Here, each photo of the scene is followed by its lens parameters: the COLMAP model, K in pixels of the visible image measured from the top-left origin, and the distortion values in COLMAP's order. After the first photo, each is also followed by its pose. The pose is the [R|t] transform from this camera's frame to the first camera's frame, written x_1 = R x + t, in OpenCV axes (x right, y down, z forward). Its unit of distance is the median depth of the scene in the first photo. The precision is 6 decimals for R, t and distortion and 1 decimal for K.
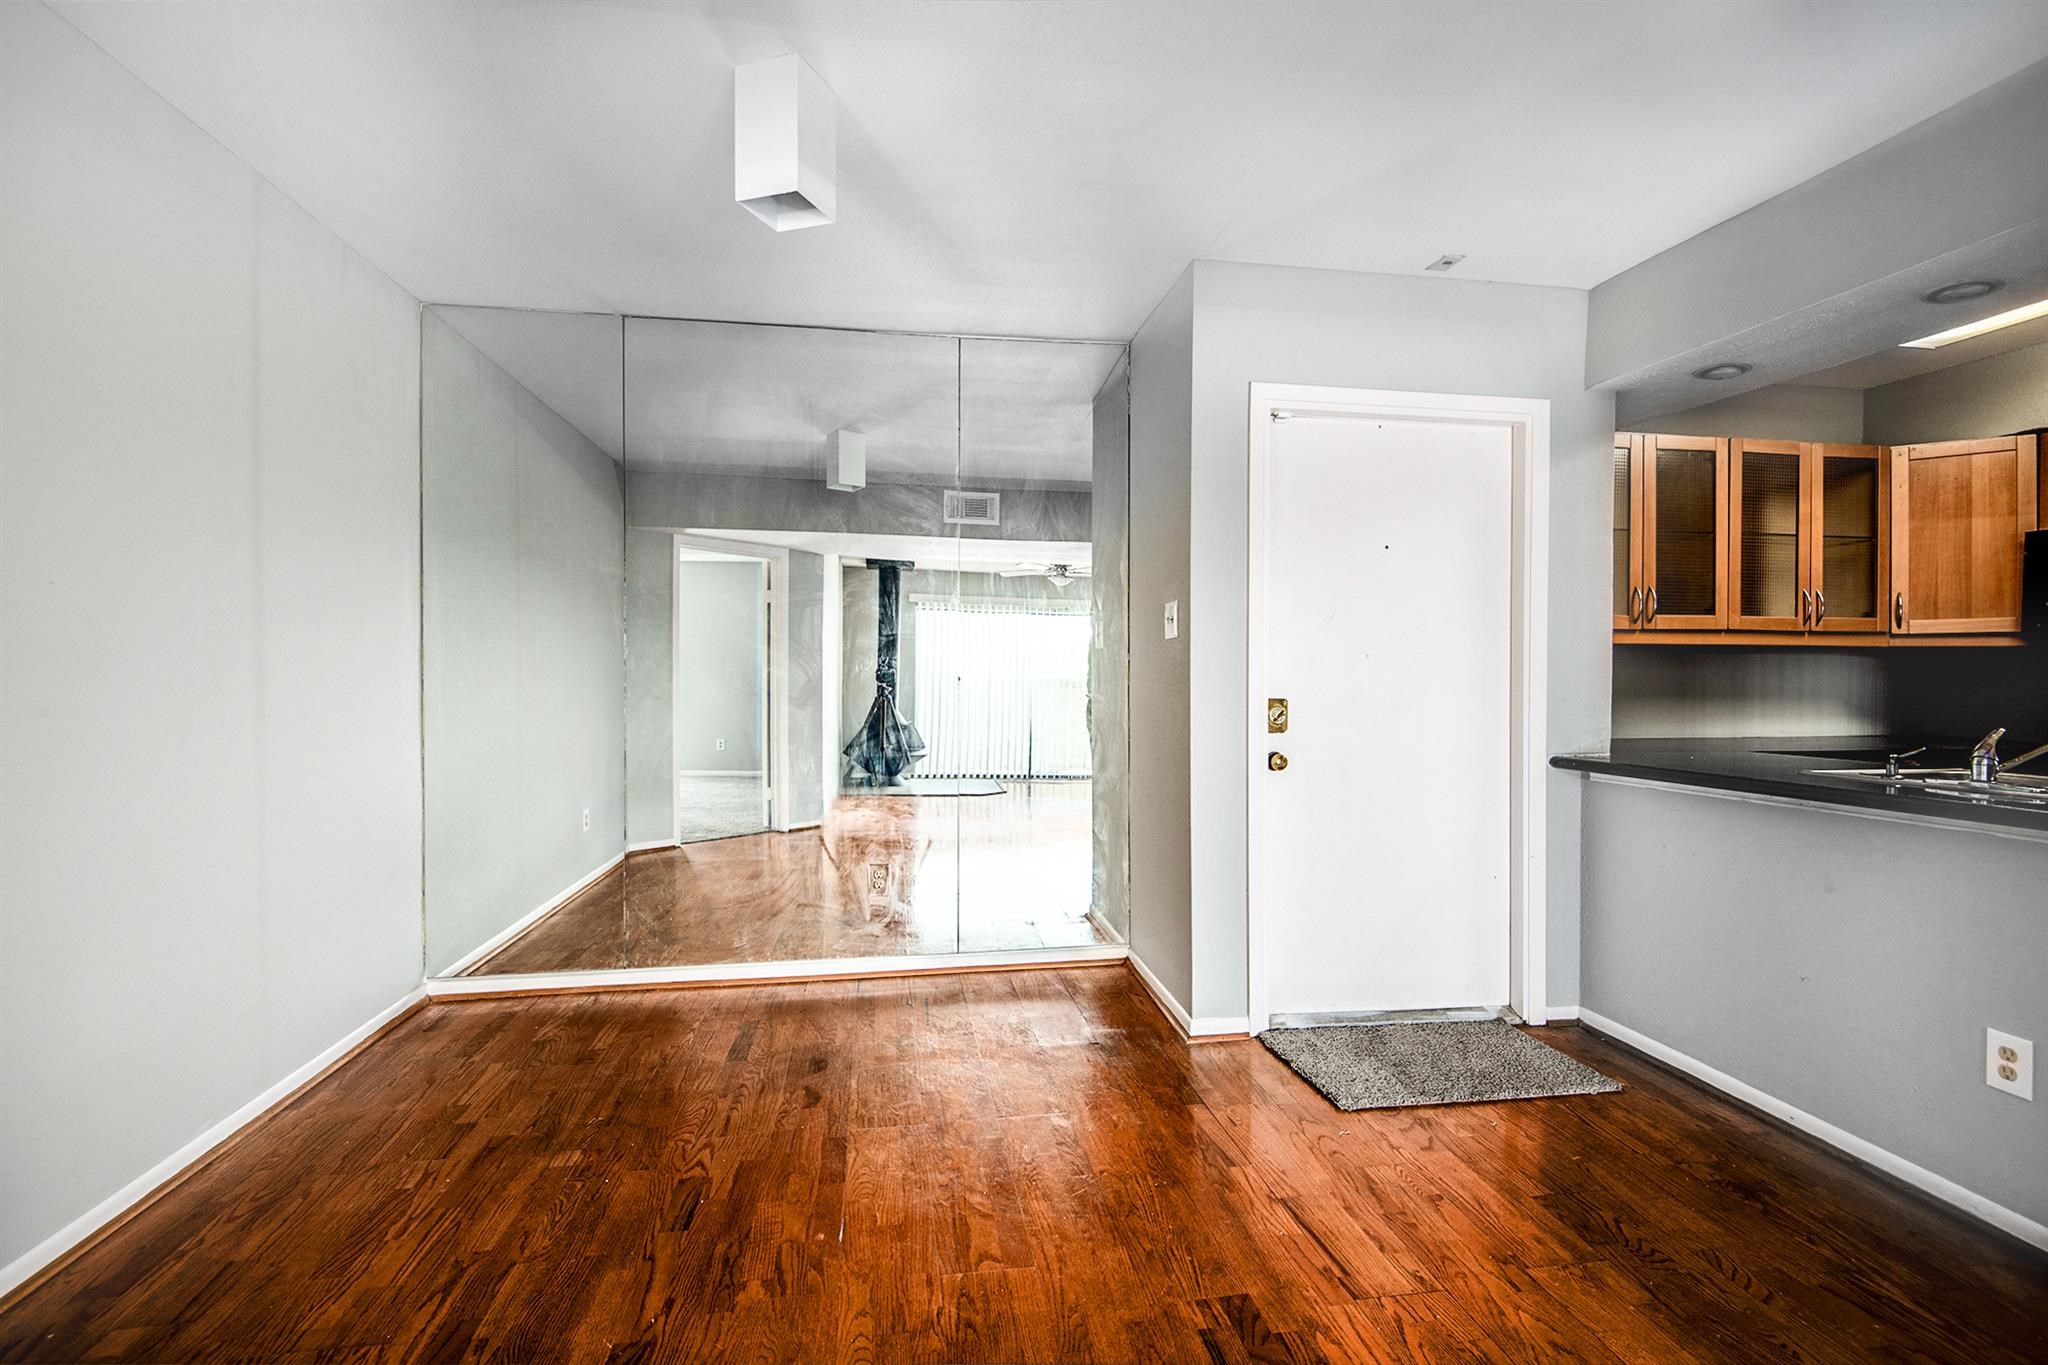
lens RADIAL K [[970.9, 0, 1024.0], [0, 970.9, 682.5], [0, 0, 1]] dist [-0.000112, -0.014735]
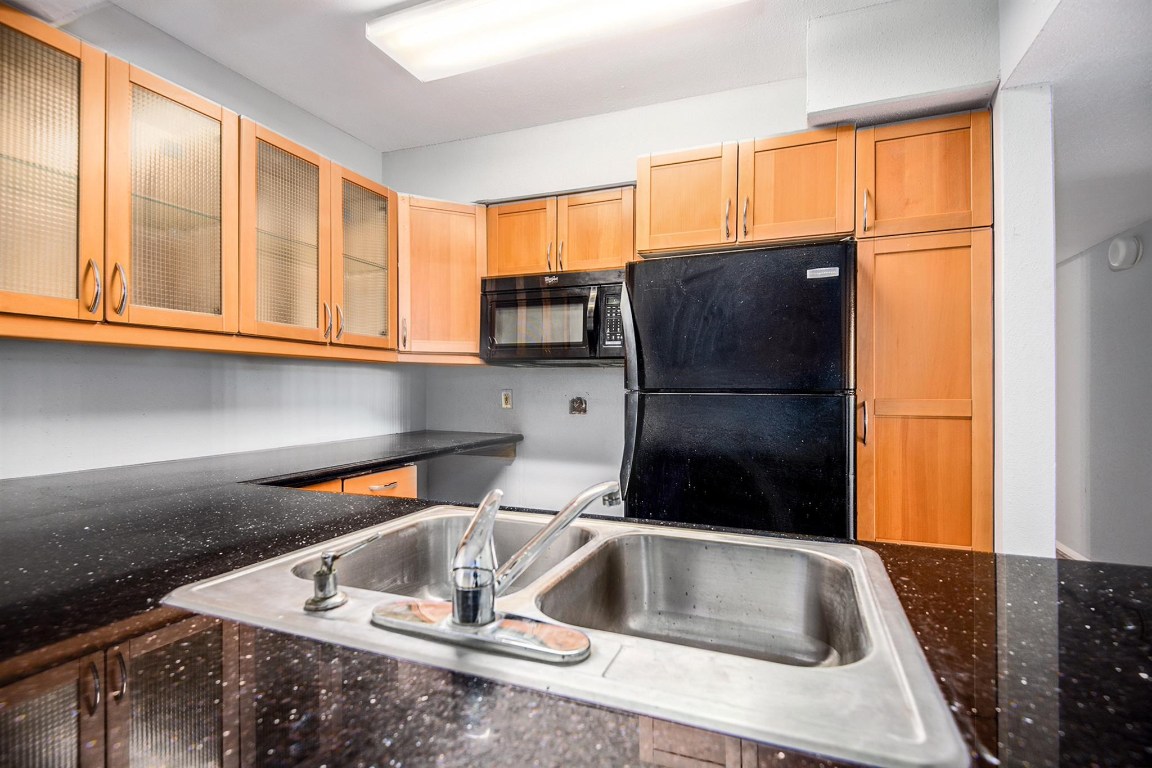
lens RADIAL K [[546.1, 0, 576.0], [0, 546.1, 384.0], [0, 0, 1]] dist [-0.000112, -0.014735]
pose [[0.527589, 0.001605, 0.849498, 0.459015], [0.011504, 0.999893, -0.009034, -0.001188], [-0.849422, 0.014539, 0.527514, 0.473683]]
